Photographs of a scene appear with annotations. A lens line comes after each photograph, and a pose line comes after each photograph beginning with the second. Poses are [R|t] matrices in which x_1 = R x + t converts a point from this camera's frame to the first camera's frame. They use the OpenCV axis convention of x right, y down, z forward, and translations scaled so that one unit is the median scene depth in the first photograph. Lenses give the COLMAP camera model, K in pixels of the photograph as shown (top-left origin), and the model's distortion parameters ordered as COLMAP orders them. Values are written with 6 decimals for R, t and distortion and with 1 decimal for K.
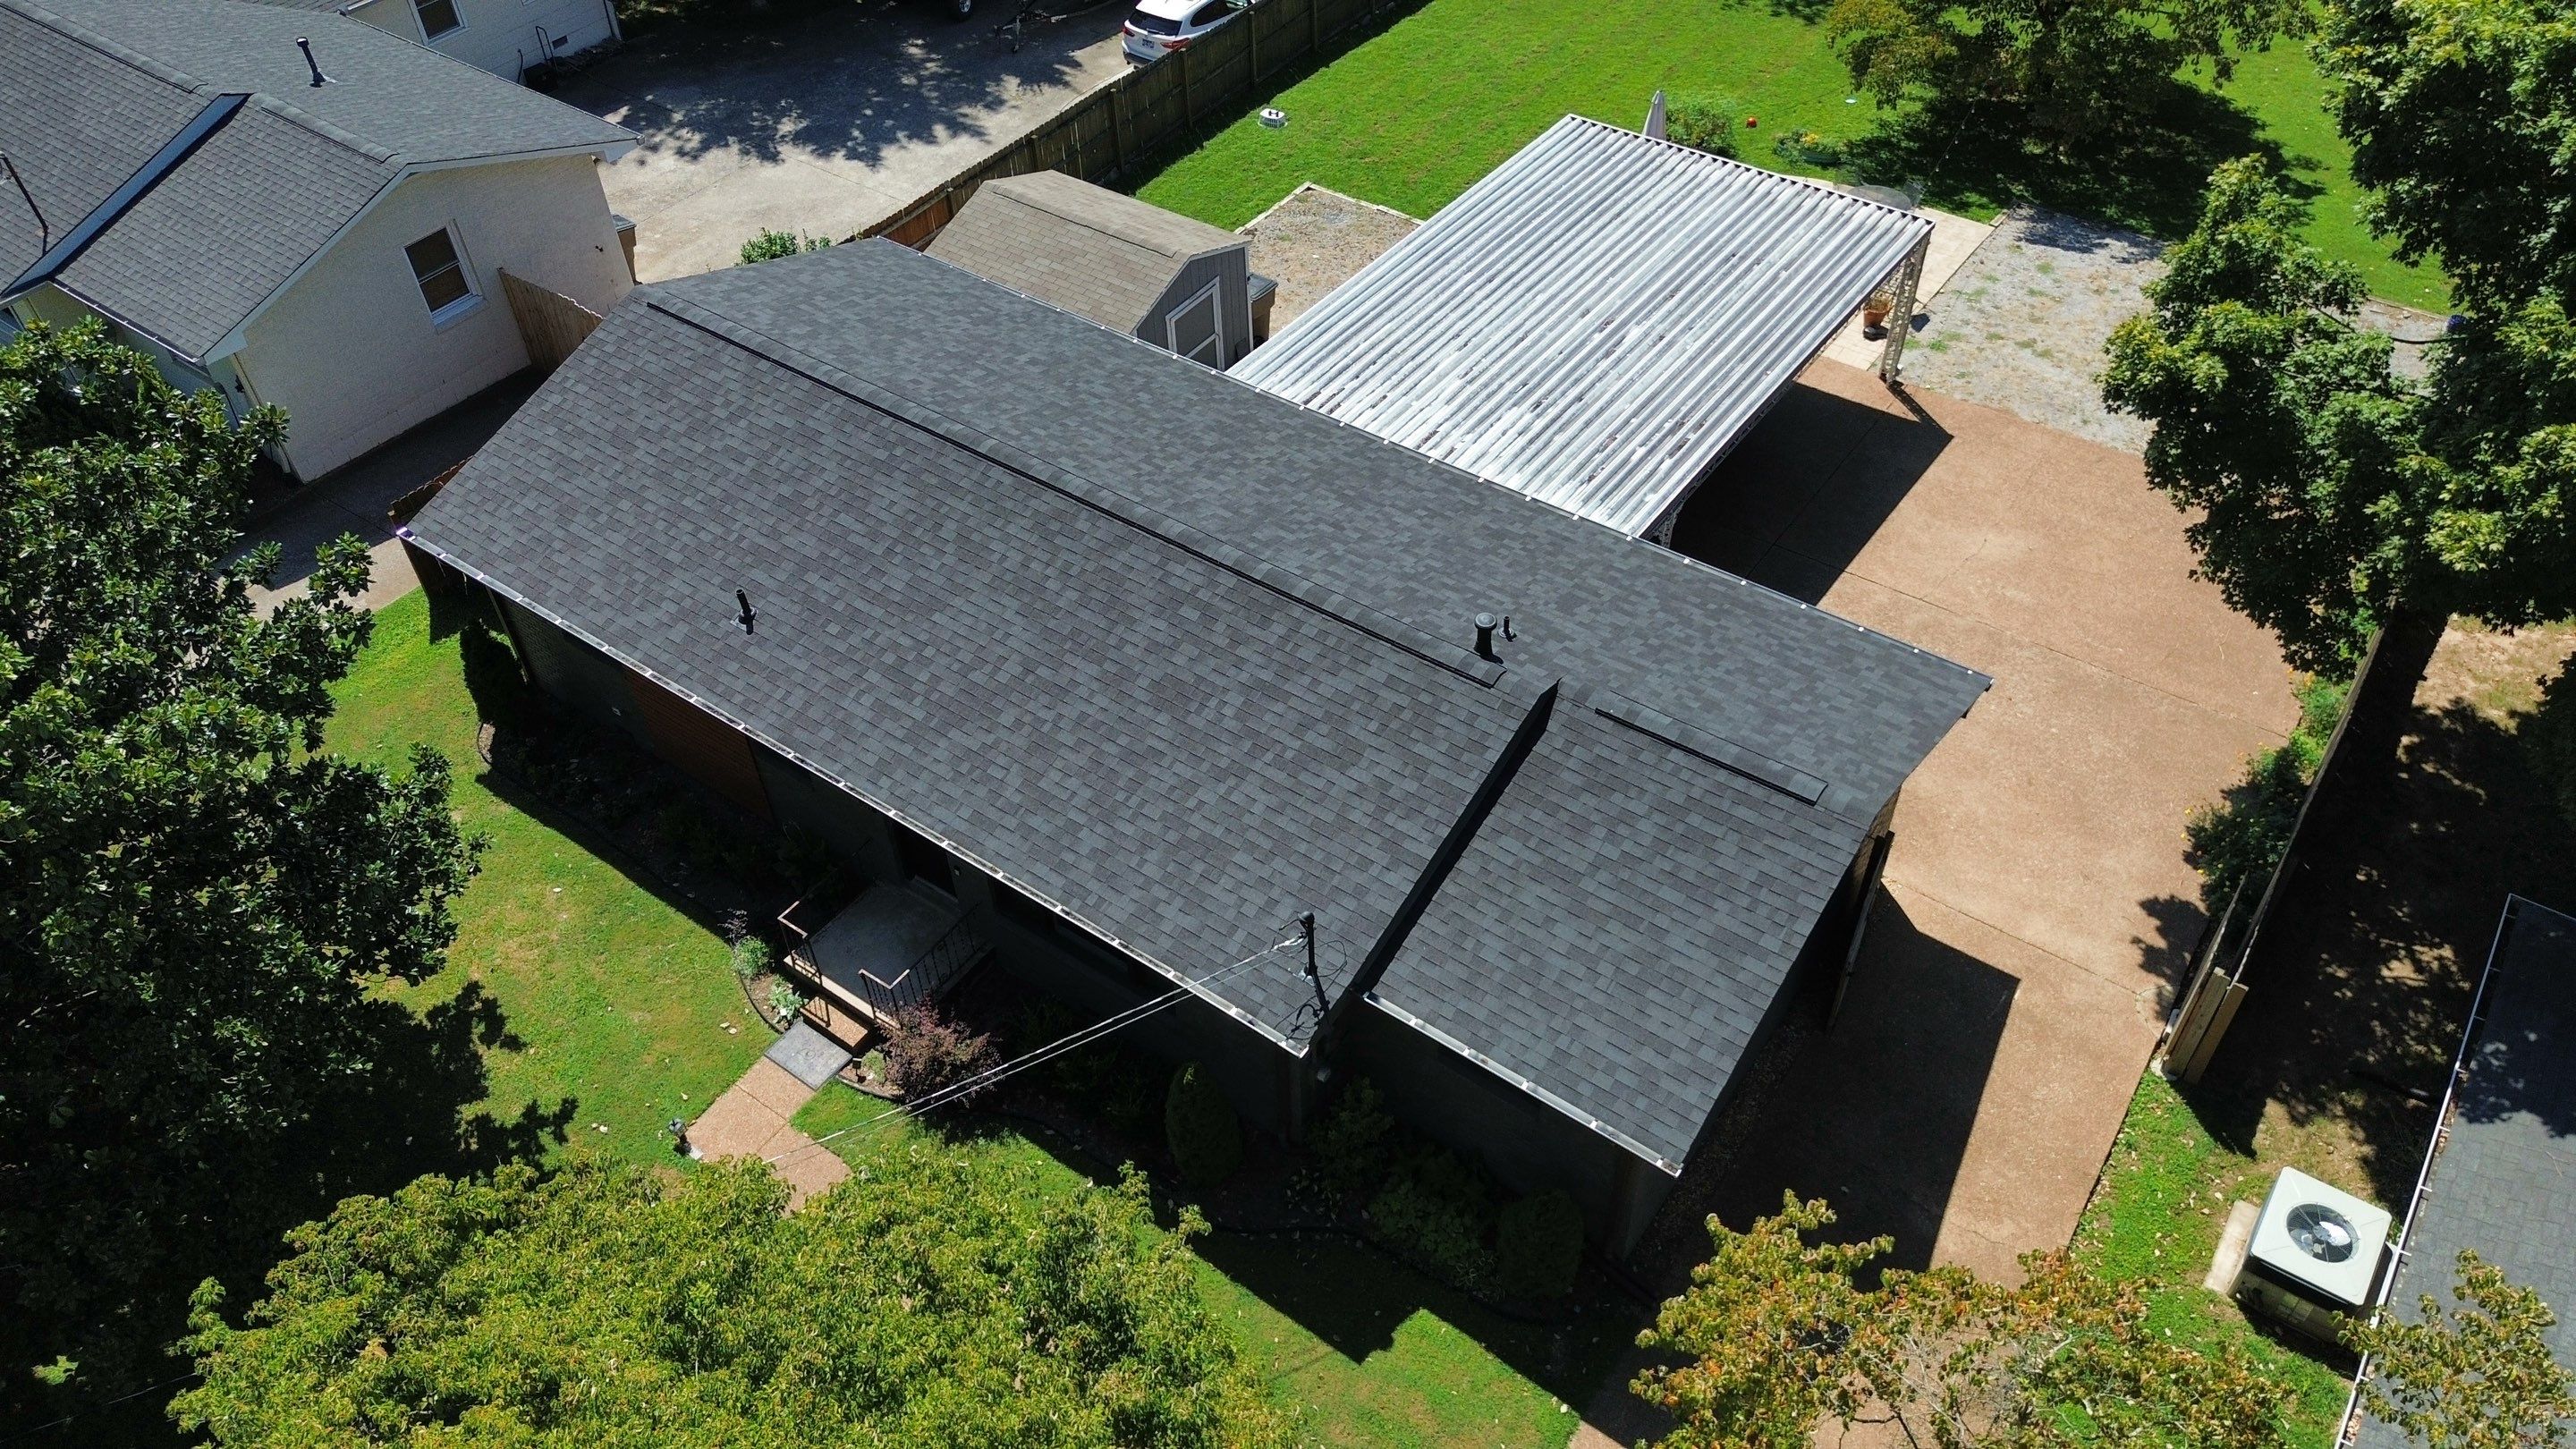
lens RADIAL K [[1814.8, 0, 1300.3], [0, 1814.8, 727.7], [0, 0, 1]] dist [0.112828, -0.136657]
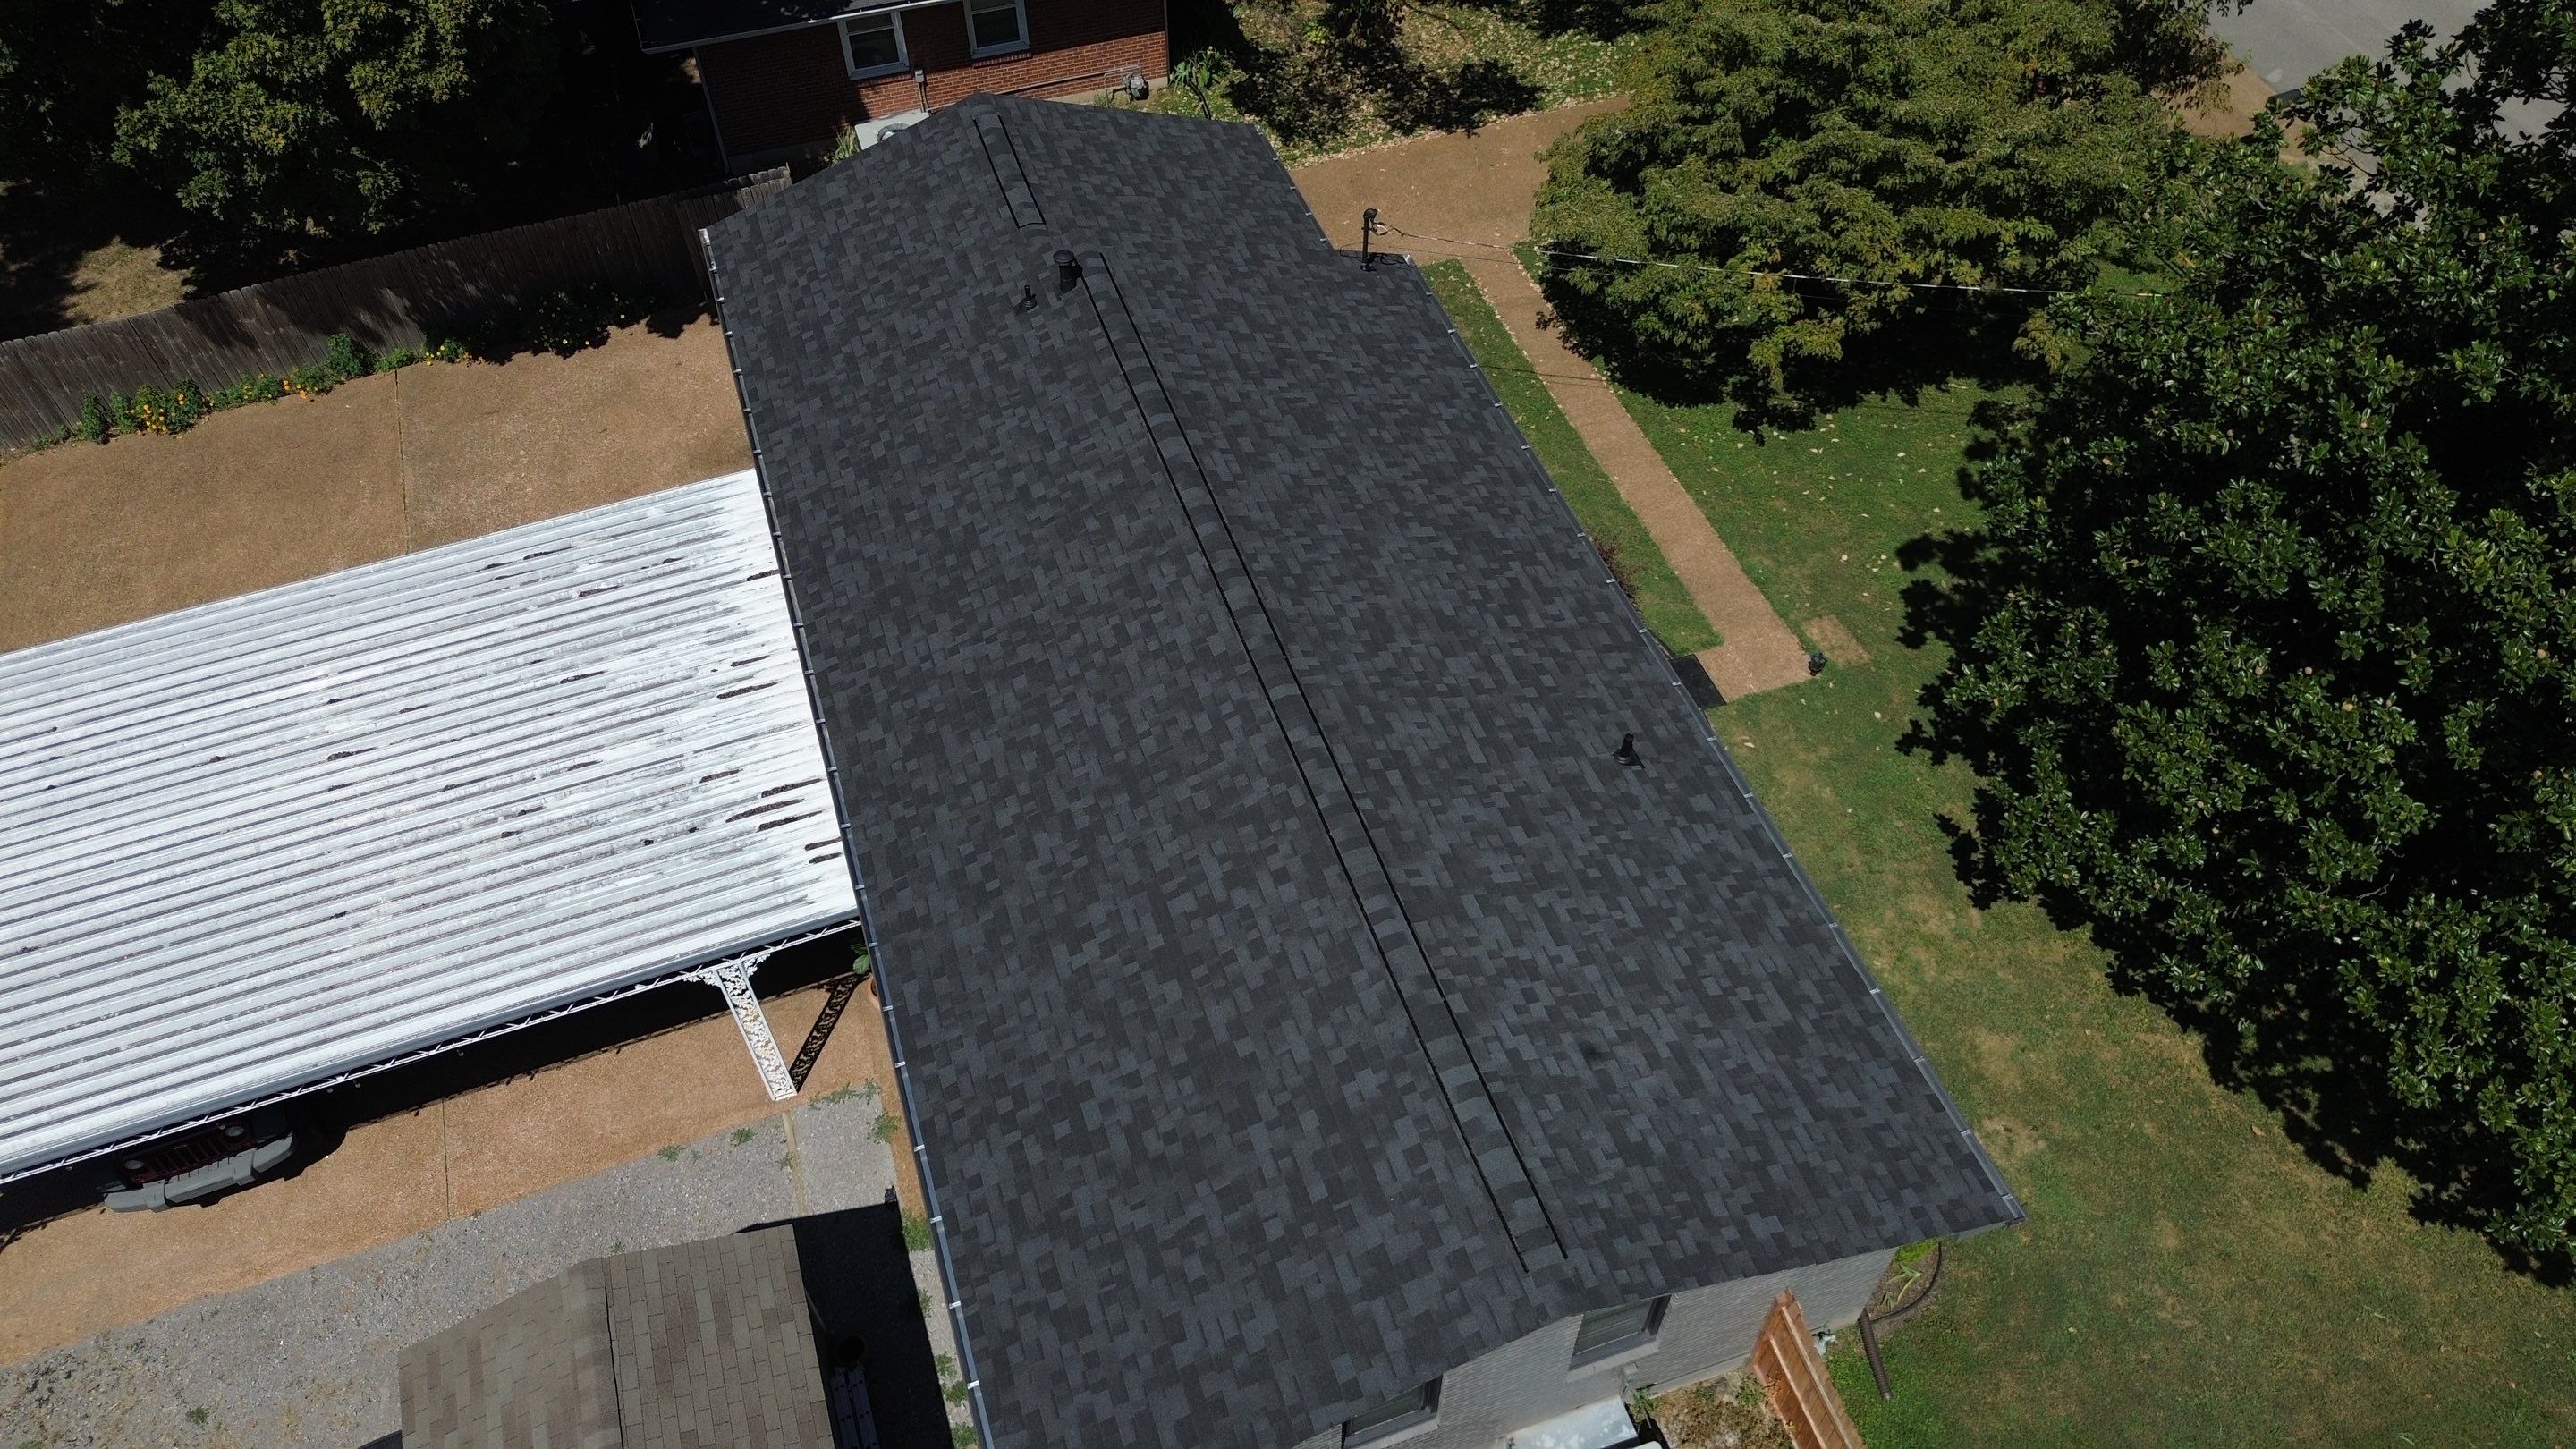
lens RADIAL K [[1814.8, 0, 1300.3], [0, 1814.8, 727.7], [0, 0, 1]] dist [0.112828, -0.136657]
pose [[-0.815899, -0.427468, 0.389332, -0.492433], [0.428304, 0.005510, 0.903618, -0.865659], [-0.388413, 0.904014, 0.178591, 0.884279]]
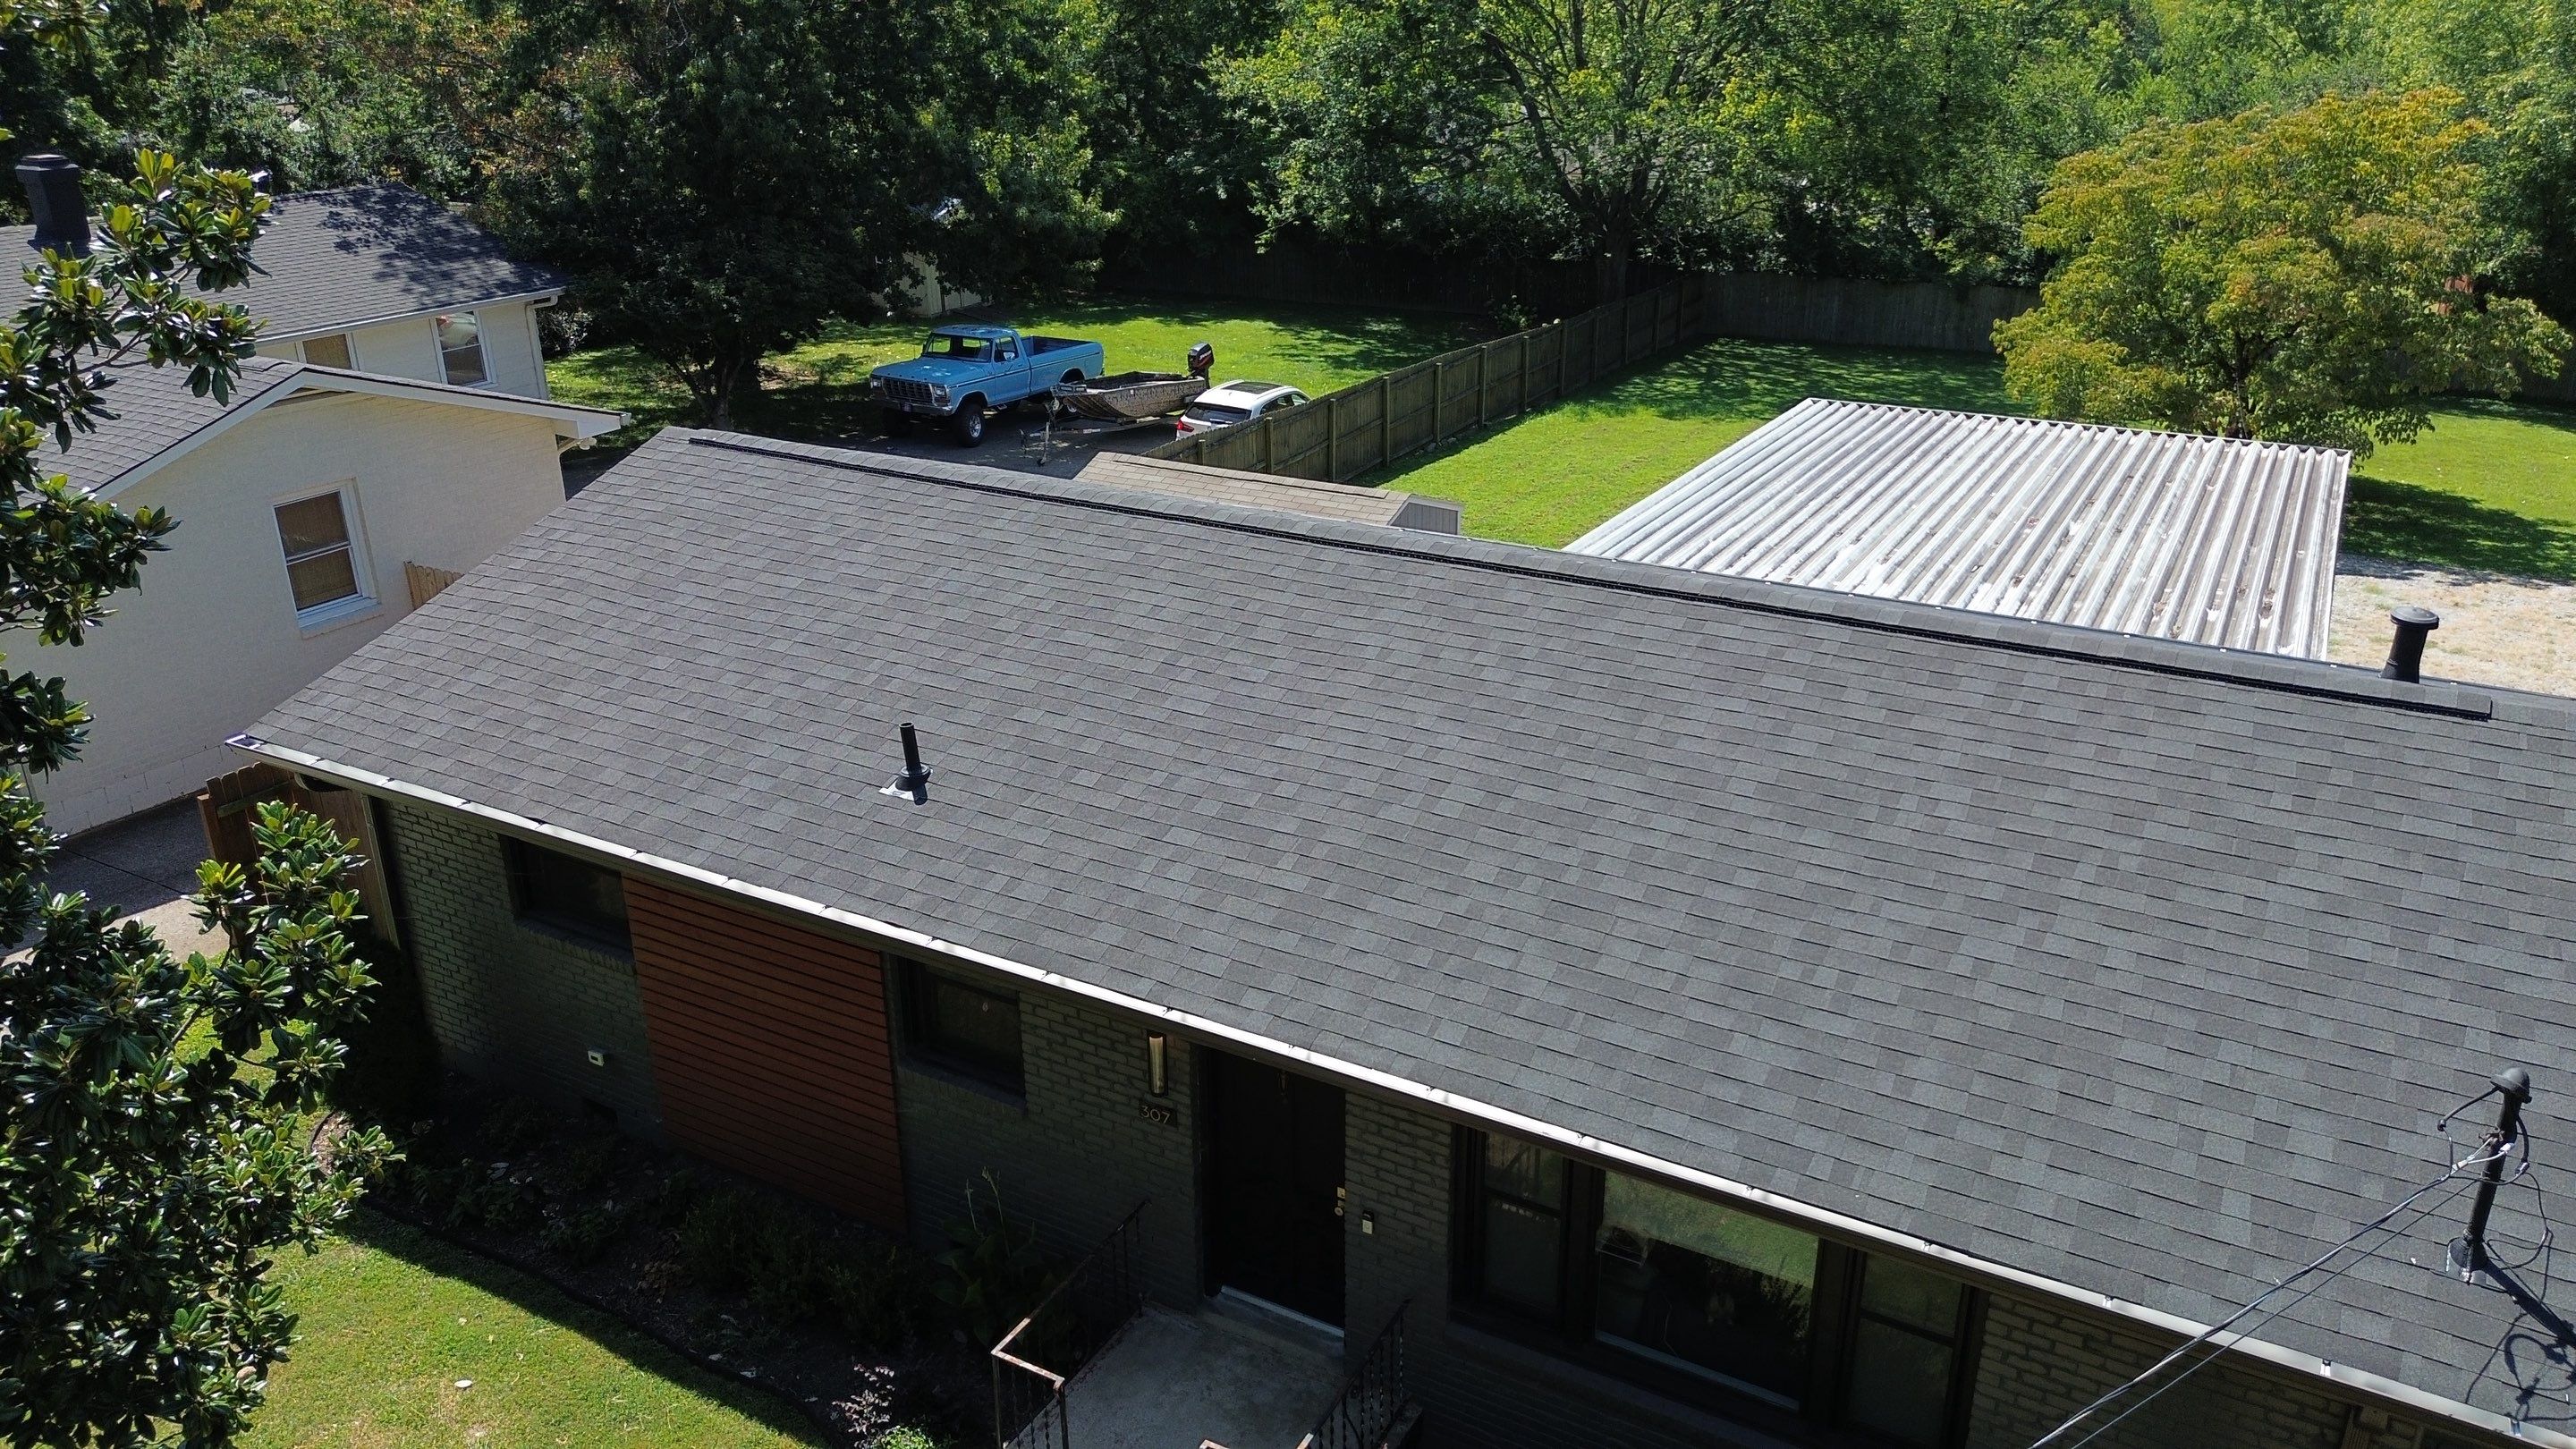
lens RADIAL K [[1814.8, 0, 1300.3], [0, 1814.8, 727.7], [0, 0, 1]] dist [0.112828, -0.136657]
pose [[0.993386, -0.028068, 0.111343, -0.244654], [0.069209, 0.920095, -0.385533, 0.136649], [-0.091625, 0.390689, 0.915952, 0.488510]]
